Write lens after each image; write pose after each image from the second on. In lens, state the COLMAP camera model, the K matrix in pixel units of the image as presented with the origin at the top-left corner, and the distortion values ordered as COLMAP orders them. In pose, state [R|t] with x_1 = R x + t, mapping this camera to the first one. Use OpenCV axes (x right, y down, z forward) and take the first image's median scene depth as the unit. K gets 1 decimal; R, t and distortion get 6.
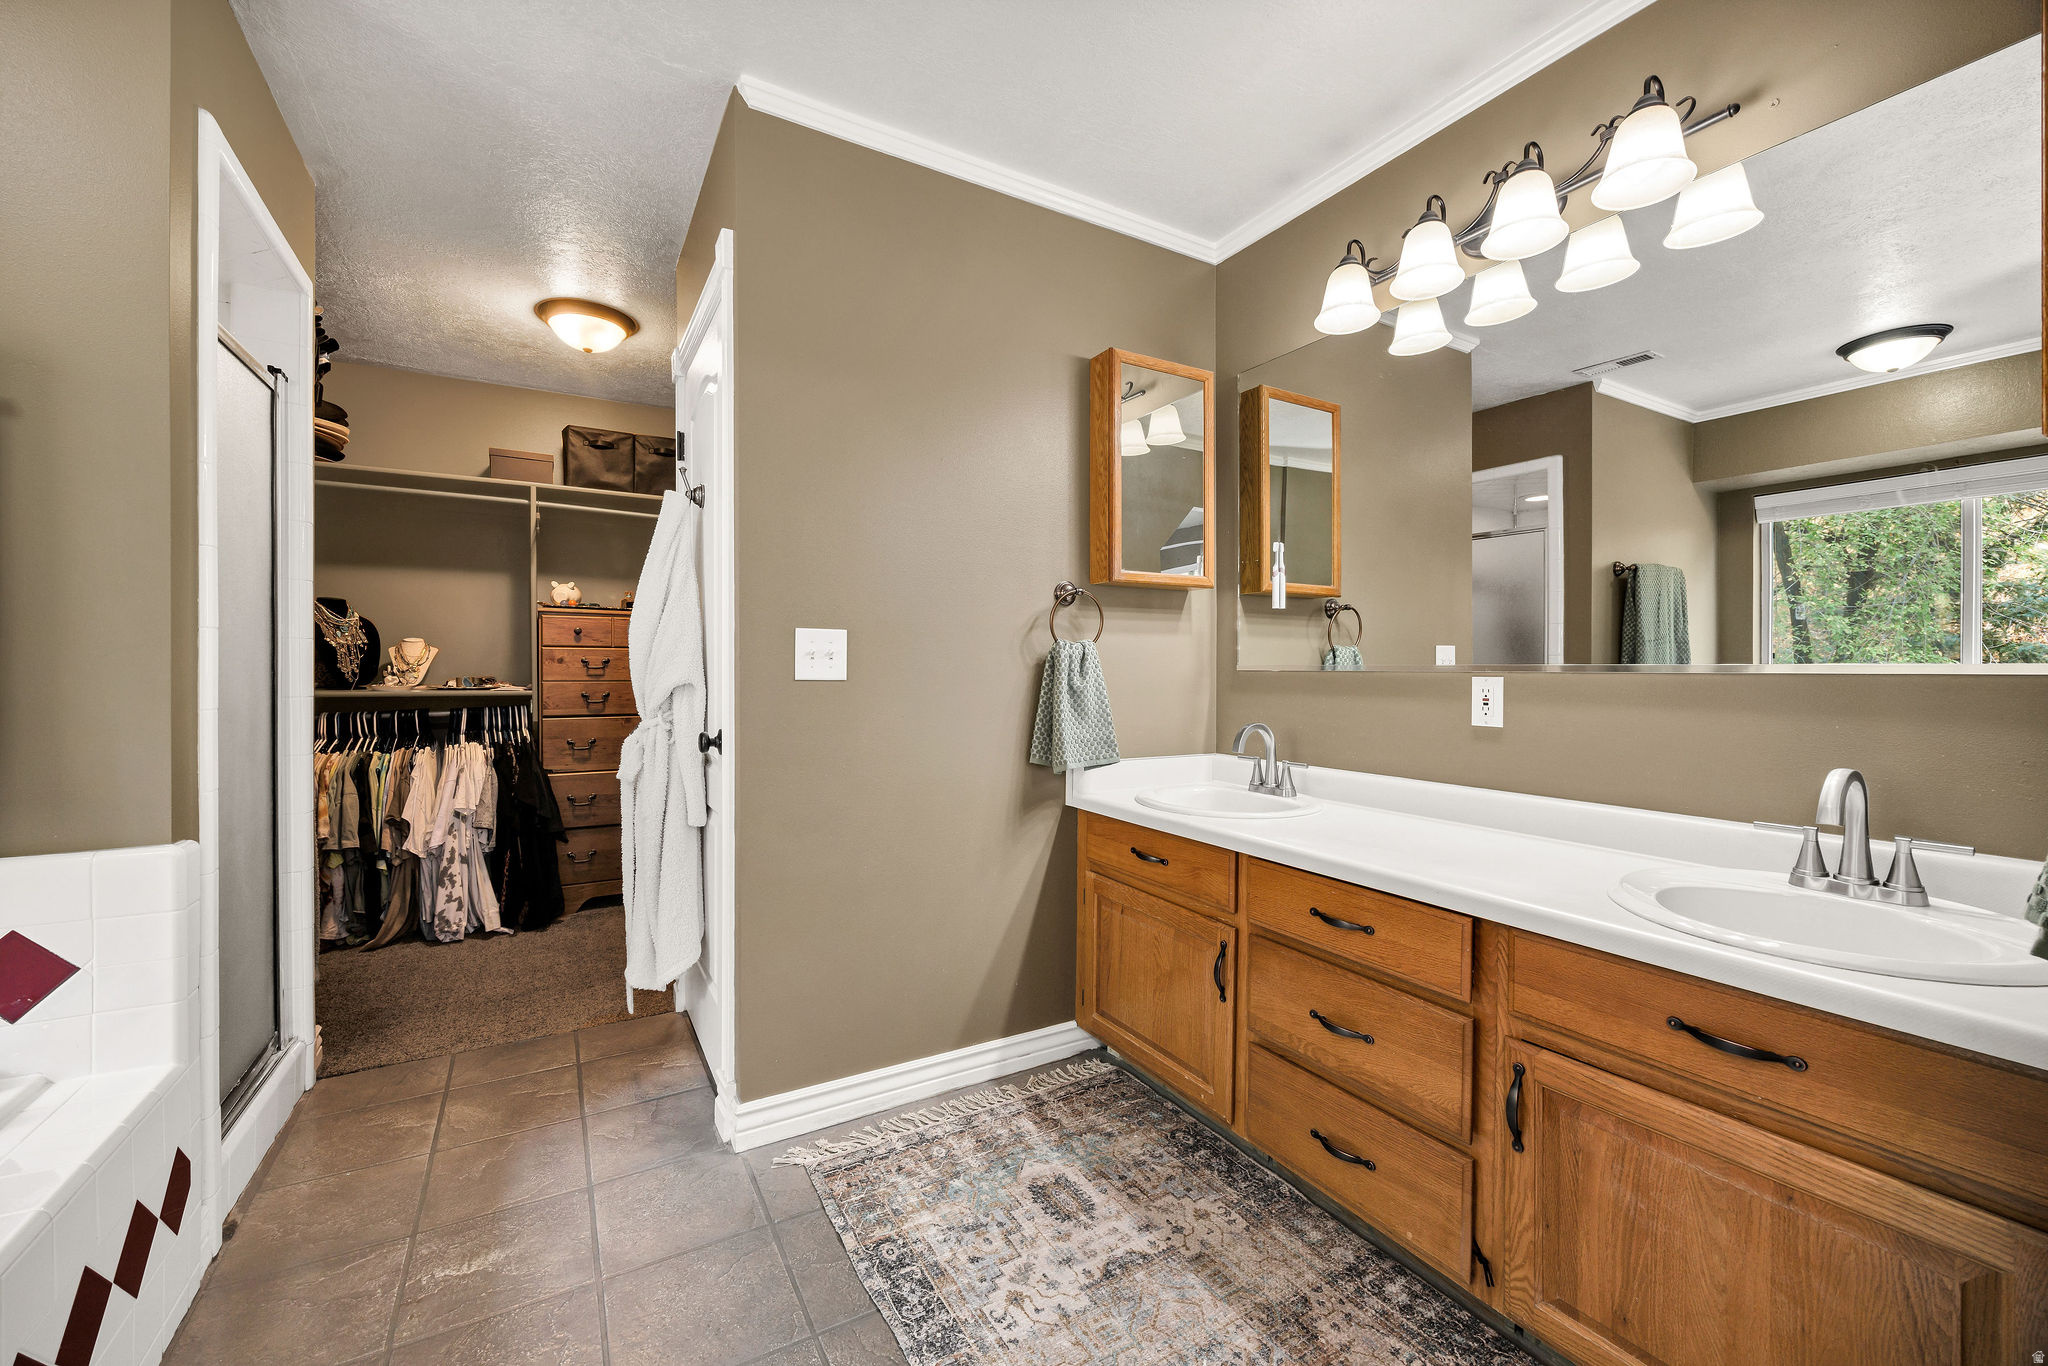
lens RADIAL K [[794.0, 0, 1011.3], [0, 794.0, 675.6], [0, 0, 1]] dist [-0.002769, -0.000124]
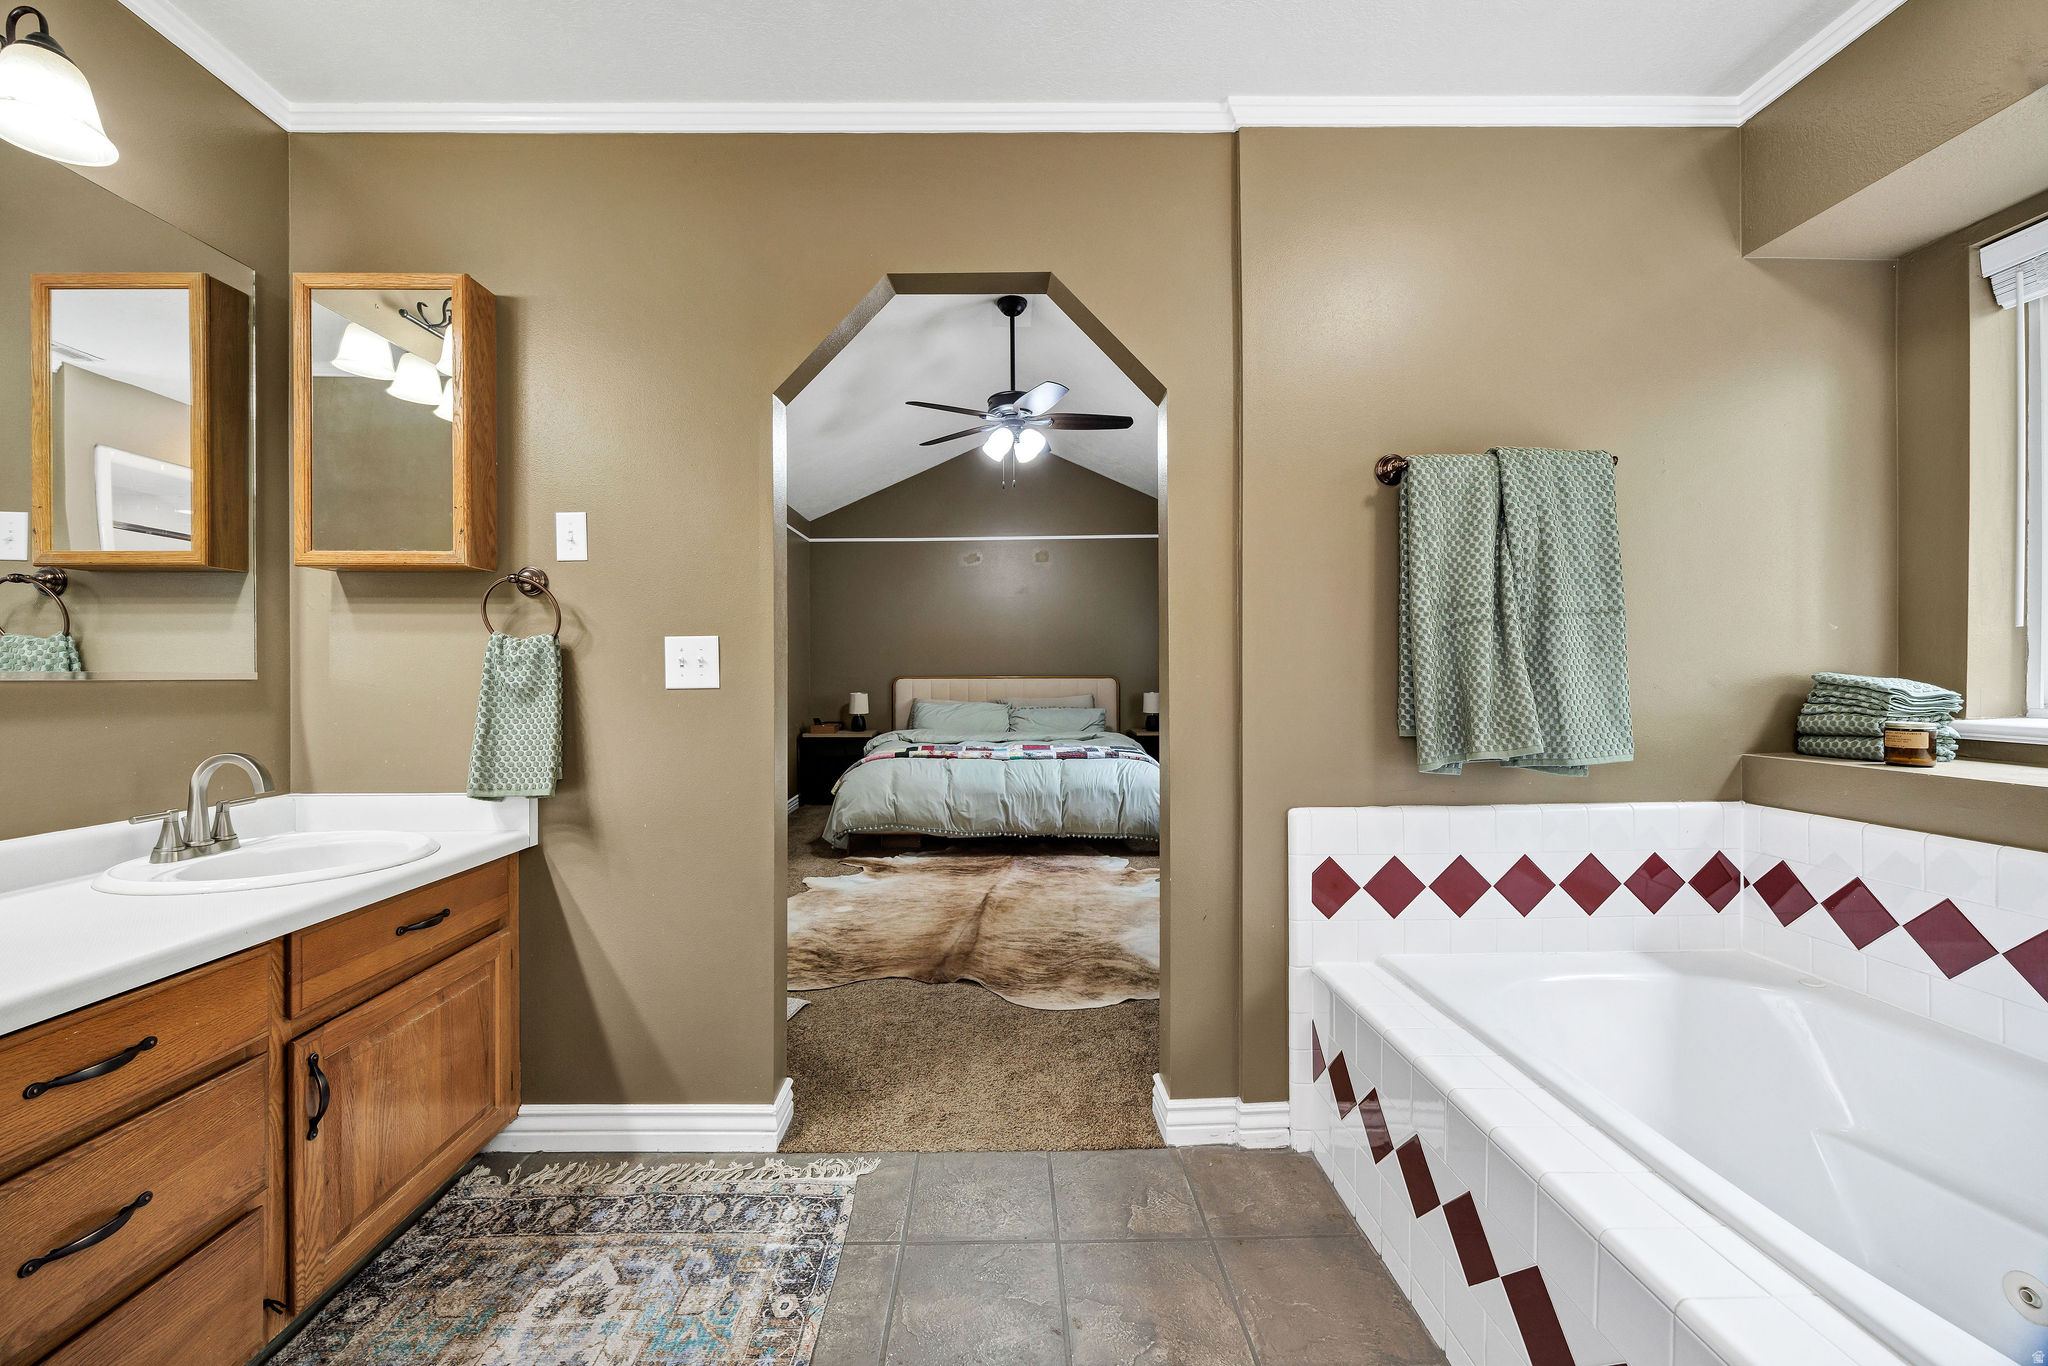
lens RADIAL K [[794.0, 0, 1011.3], [0, 794.0, 675.6], [0, 0, 1]] dist [-0.002769, -0.000124]
pose [[-0.868725, -0.001065, 0.495294, -0.392813], [0.003303, 0.999963, 0.007943, -0.007445], [-0.495285, 0.008536, -0.868689, 0.845985]]
